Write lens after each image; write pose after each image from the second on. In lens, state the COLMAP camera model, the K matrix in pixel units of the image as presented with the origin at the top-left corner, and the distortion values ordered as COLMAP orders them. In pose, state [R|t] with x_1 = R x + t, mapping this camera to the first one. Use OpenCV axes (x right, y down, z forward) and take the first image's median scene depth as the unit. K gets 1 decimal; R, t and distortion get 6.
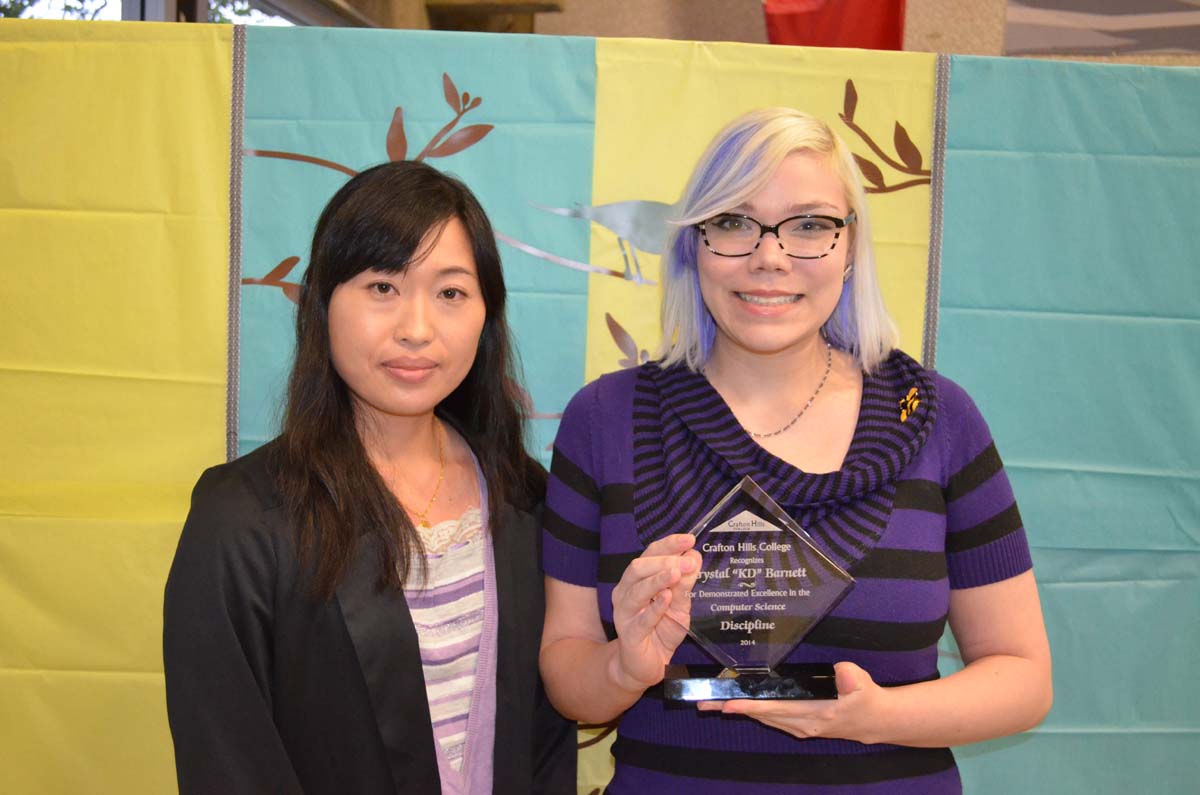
lens RADIAL K [[1216.2, 0, 600.2], [0, 1216.2, 404.4], [0, 0, 1]] dist [-0.051787, 0.000000]
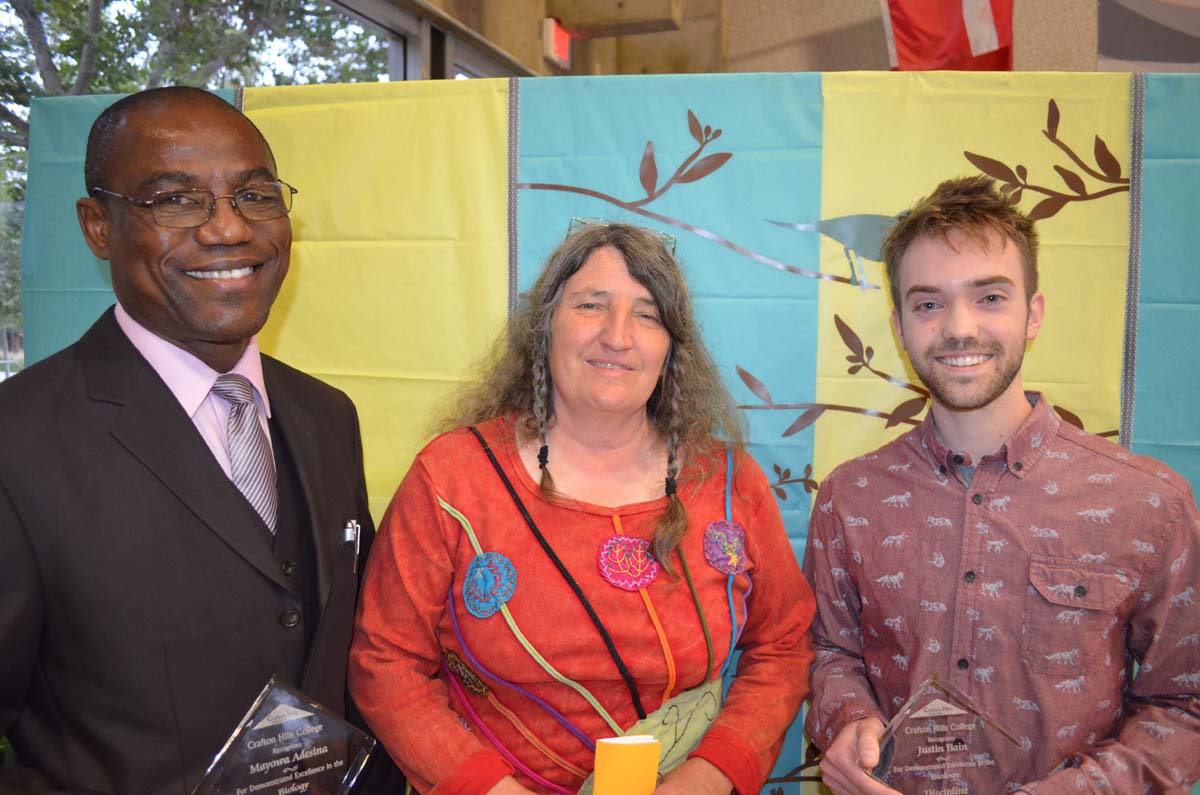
lens RADIAL K [[948.4, 0, 604.4], [0, 948.4, 402.3], [0, 0, 1]] dist [-0.071646, 0.000565]
pose [[0.989098, -0.014025, -0.146587, -0.079502], [0.014495, 0.999893, 0.002138, 0.001387], [0.146541, -0.004239, 0.989195, 0.099373]]
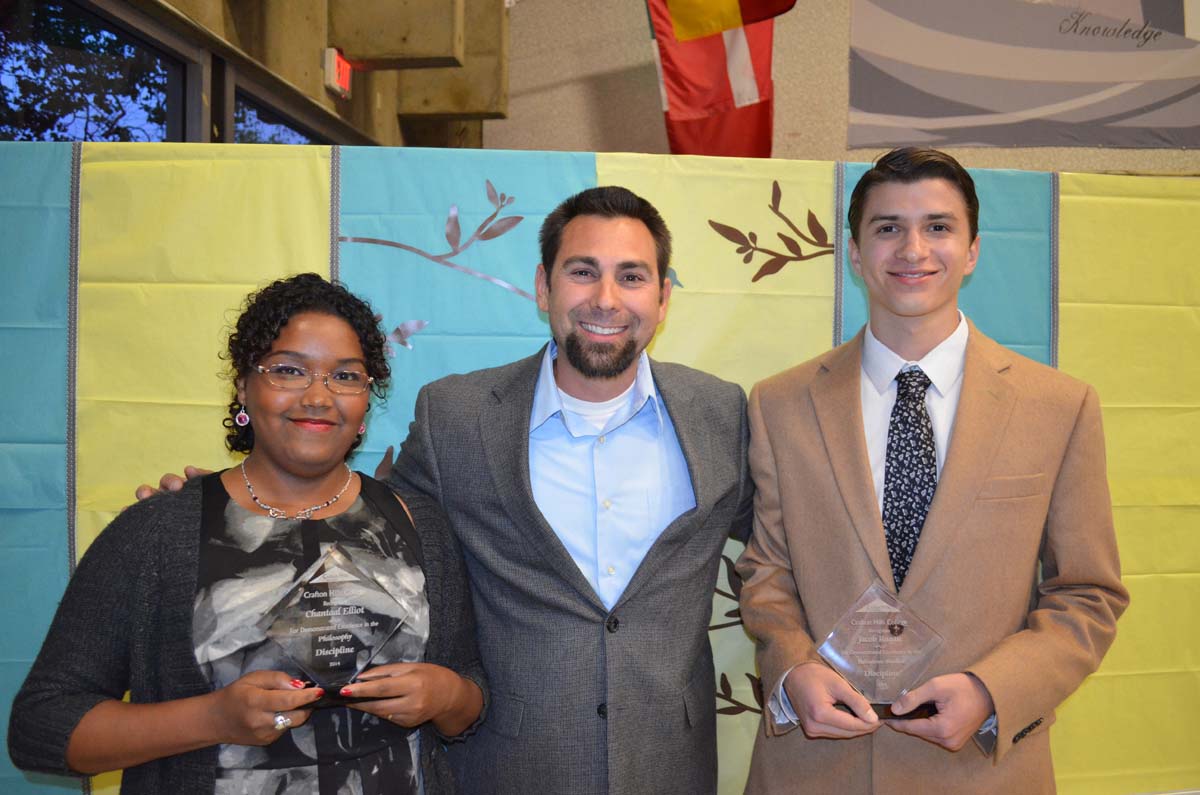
lens RADIAL K [[987.7, 0, 598.1], [0, 987.7, 398.6], [0, 0, 1]] dist [-0.068204, -0.008223]
pose [[0.996838, -0.027700, 0.074482, -0.091415], [0.029968, 0.999116, -0.029495, 0.012225], [-0.073599, 0.031634, 0.996786, -0.115981]]
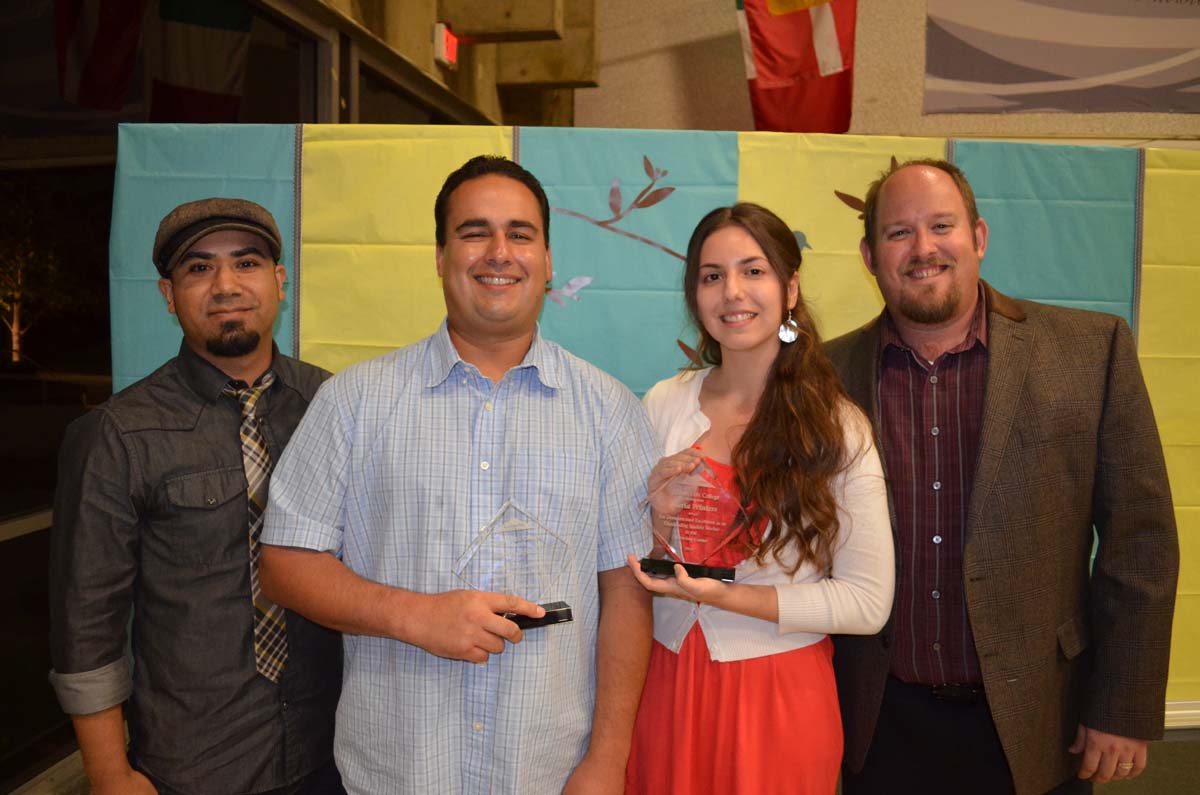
lens RADIAL K [[948.4, 0, 598.9], [0, 948.4, 402.9], [0, 0, 1]] dist [-0.071646, 0.000565]
pose [[0.999759, -0.020886, 0.006697, -0.201462], [0.020744, 0.999574, 0.020535, 0.026728], [-0.007123, -0.020392, 0.999767, -0.252502]]
